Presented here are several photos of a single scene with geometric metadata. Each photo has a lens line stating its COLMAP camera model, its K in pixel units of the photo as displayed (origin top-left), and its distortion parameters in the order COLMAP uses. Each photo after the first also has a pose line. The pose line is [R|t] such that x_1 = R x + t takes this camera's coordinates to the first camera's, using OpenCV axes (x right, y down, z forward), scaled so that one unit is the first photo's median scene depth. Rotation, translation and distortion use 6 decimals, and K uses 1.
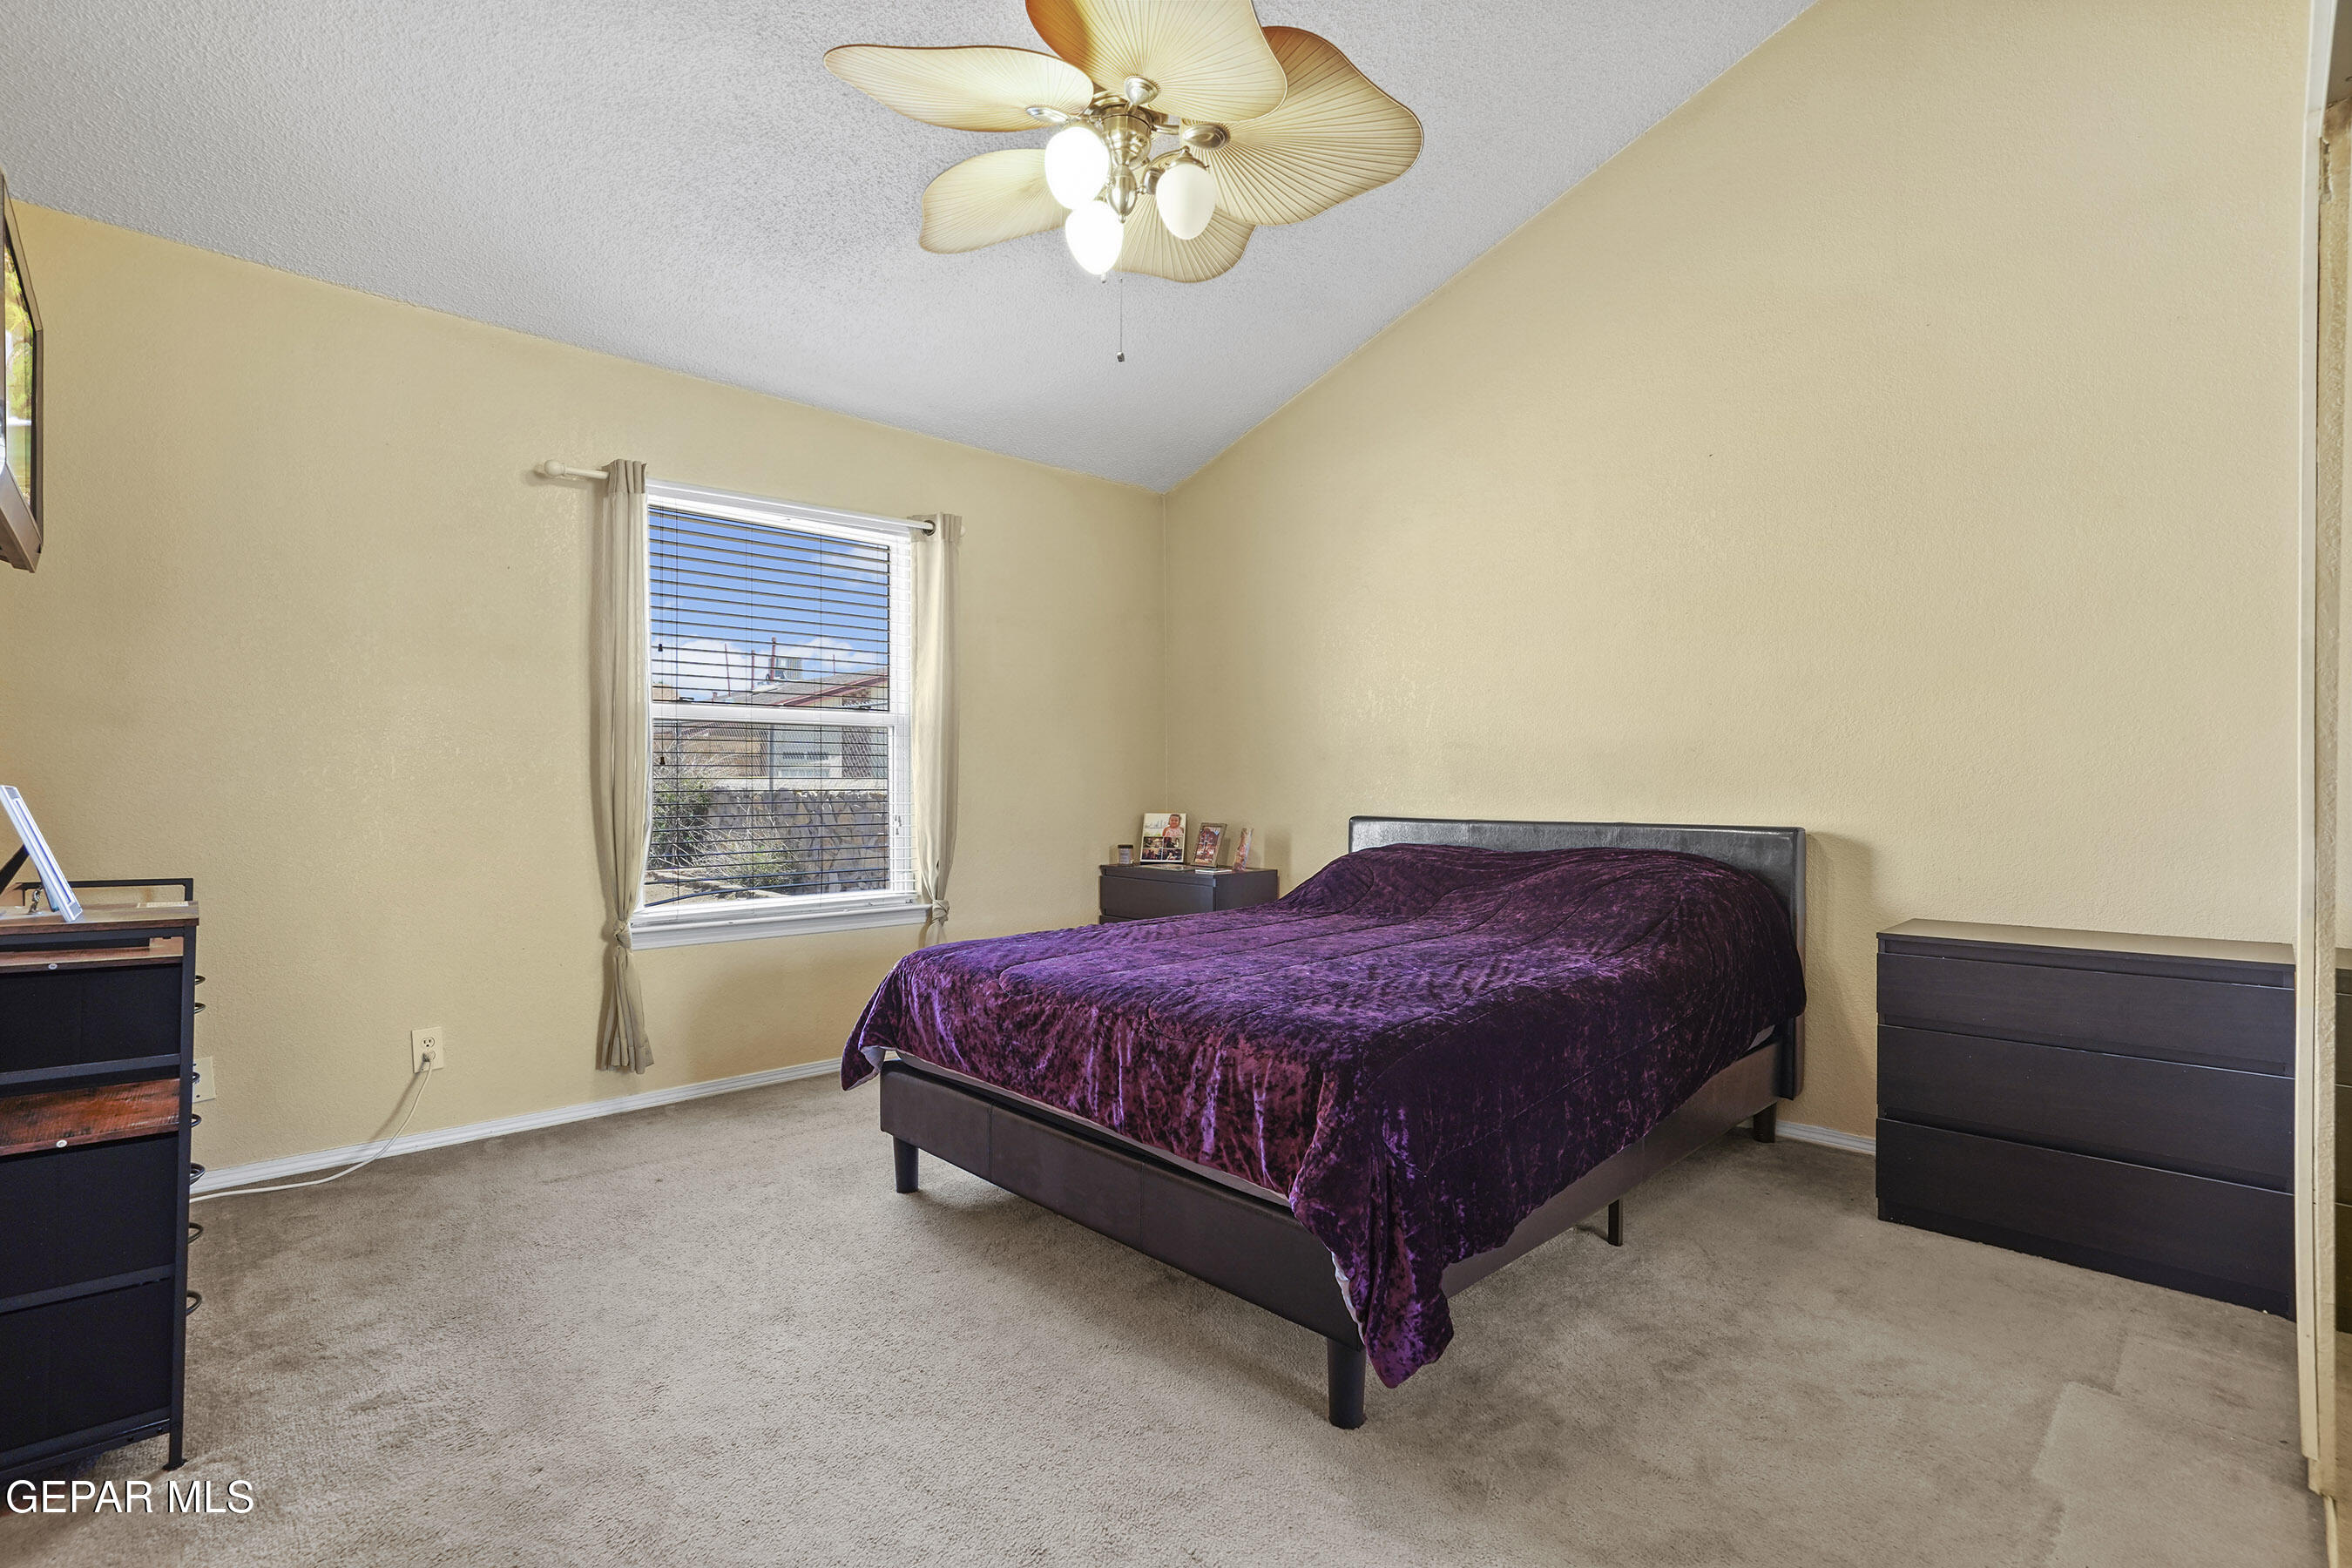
lens RADIAL K [[1081.1, 0, 1166.5], [0, 1081.1, 790.8], [0, 0, 1]] dist [-0.009366, 0.002512]
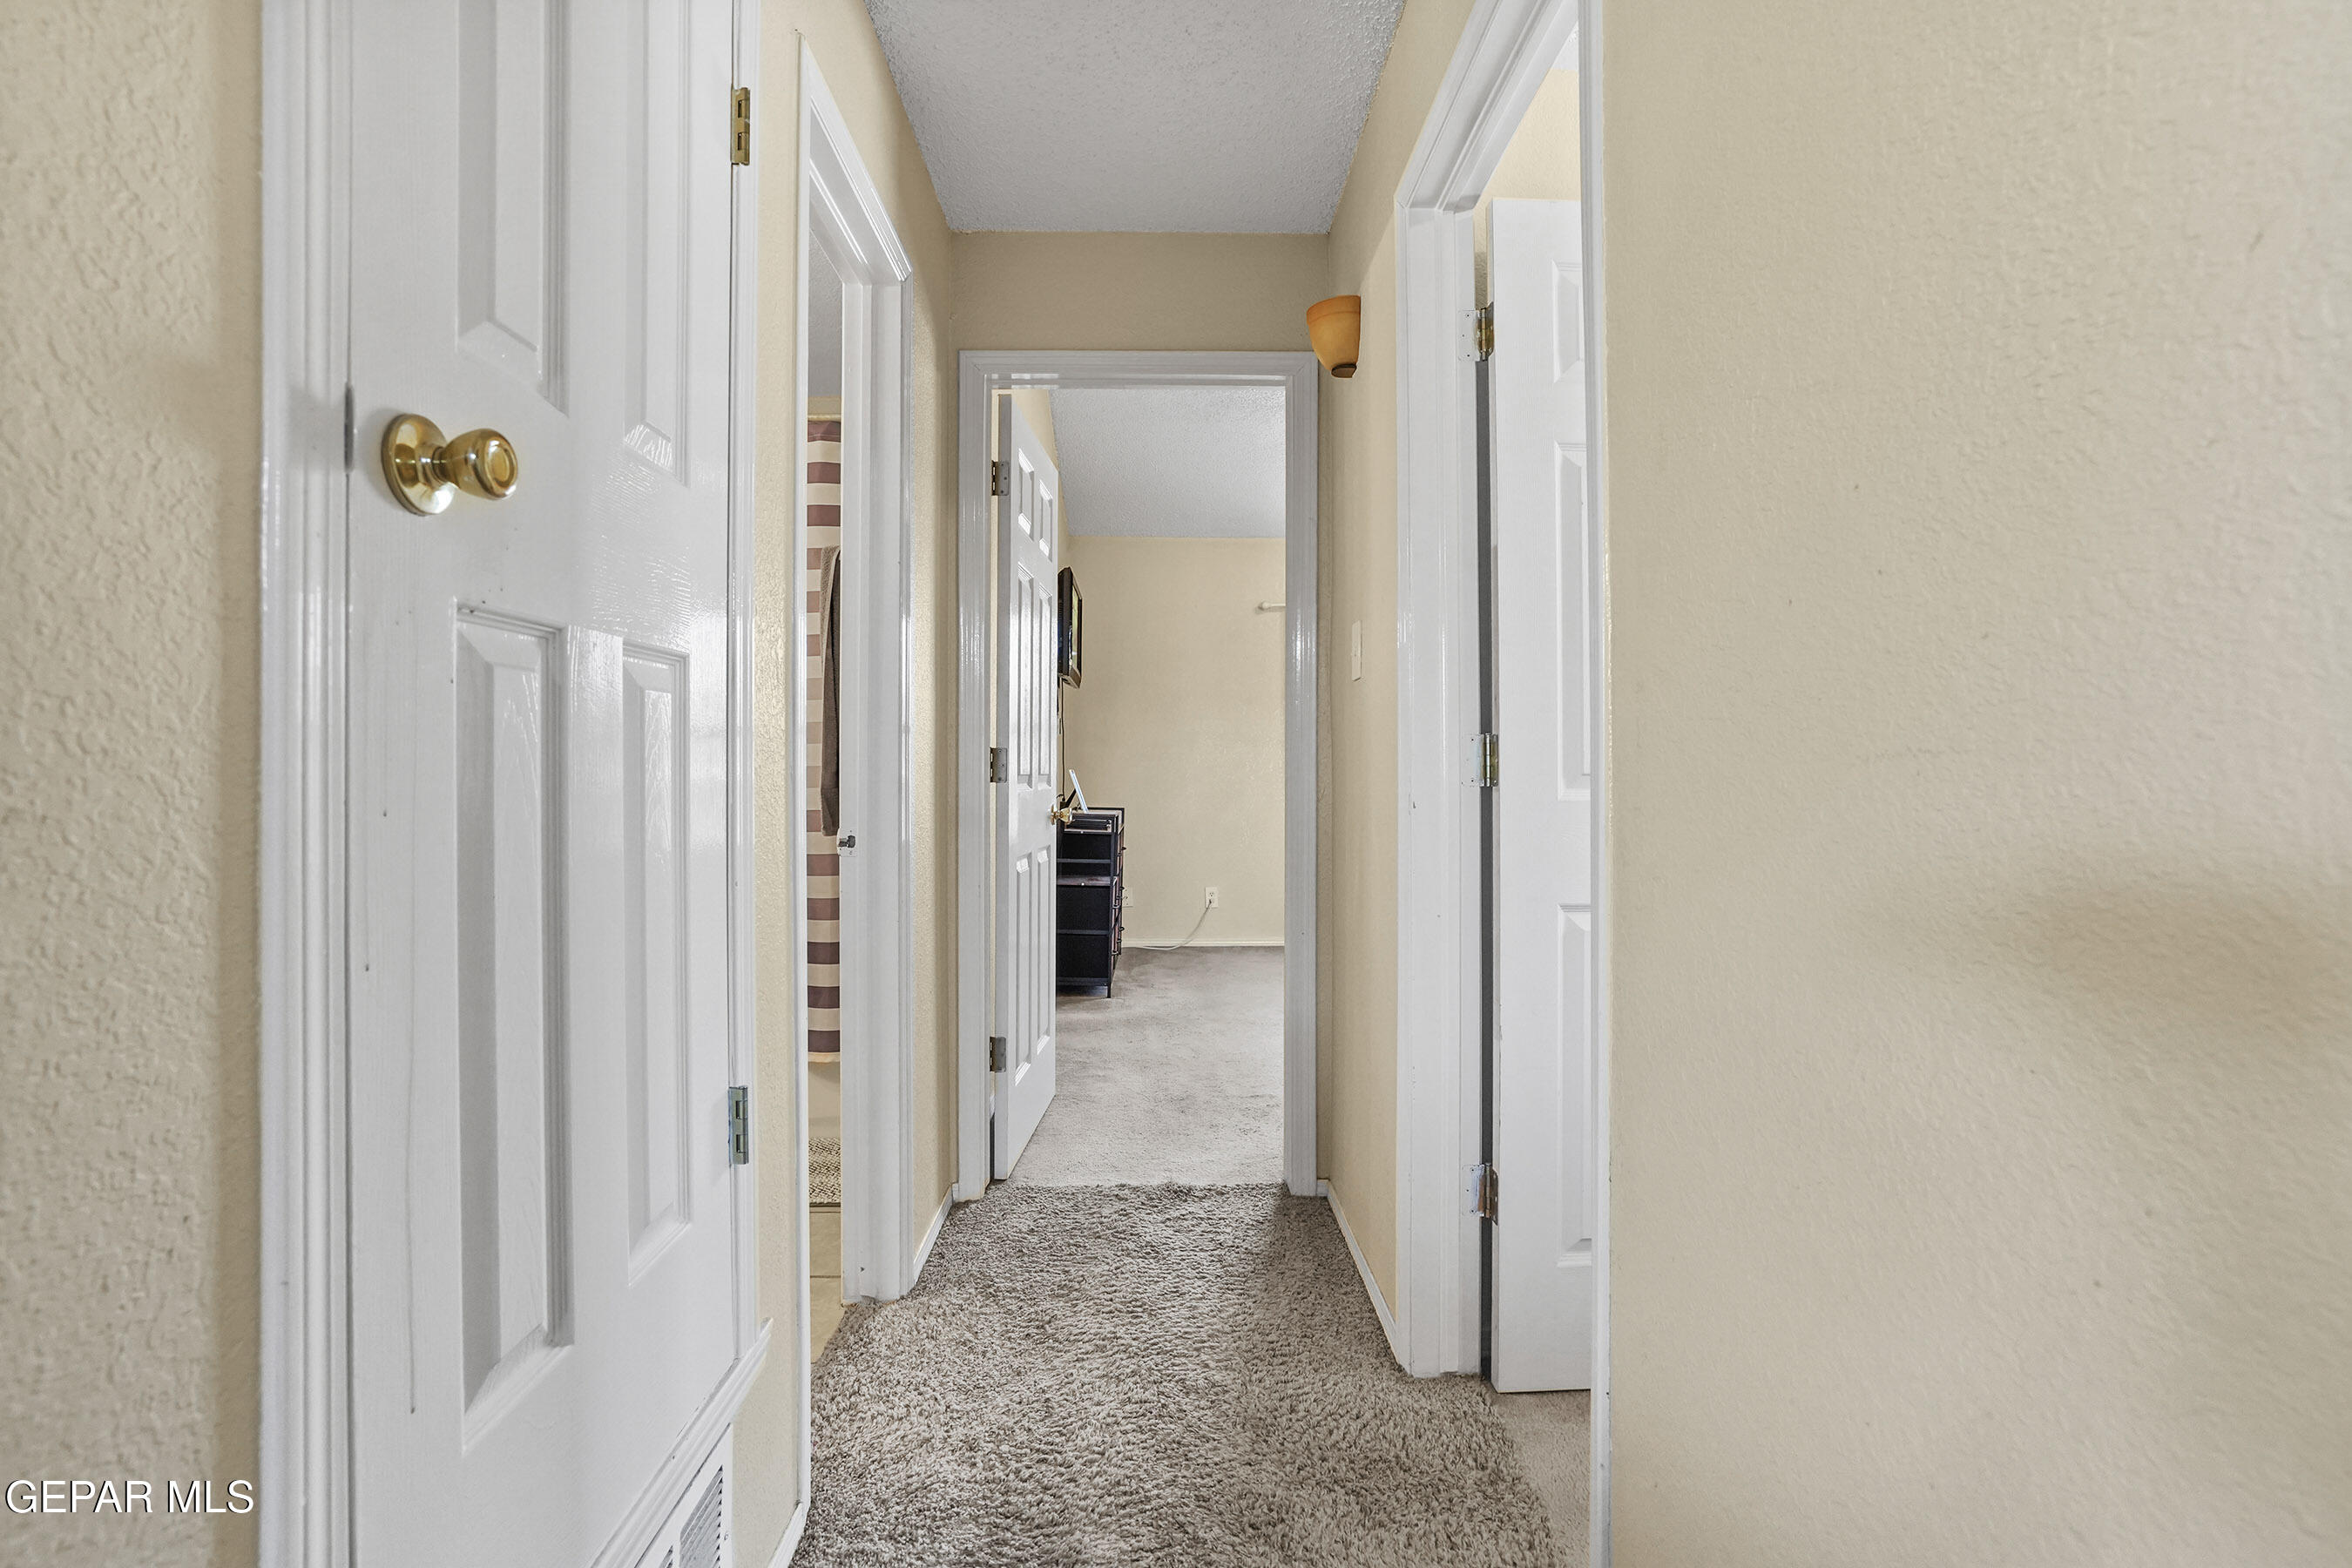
lens RADIAL K [[1081.1, 0, 1177.5], [0, 1081.1, 775.6], [0, 0, 1]] dist [-0.009366, 0.002512]
pose [[0.750189, 0.006462, -0.661192, 0.785373], [-0.003831, 0.999978, 0.005427, -0.003750], [0.661213, -0.001539, 0.750197, -0.737265]]
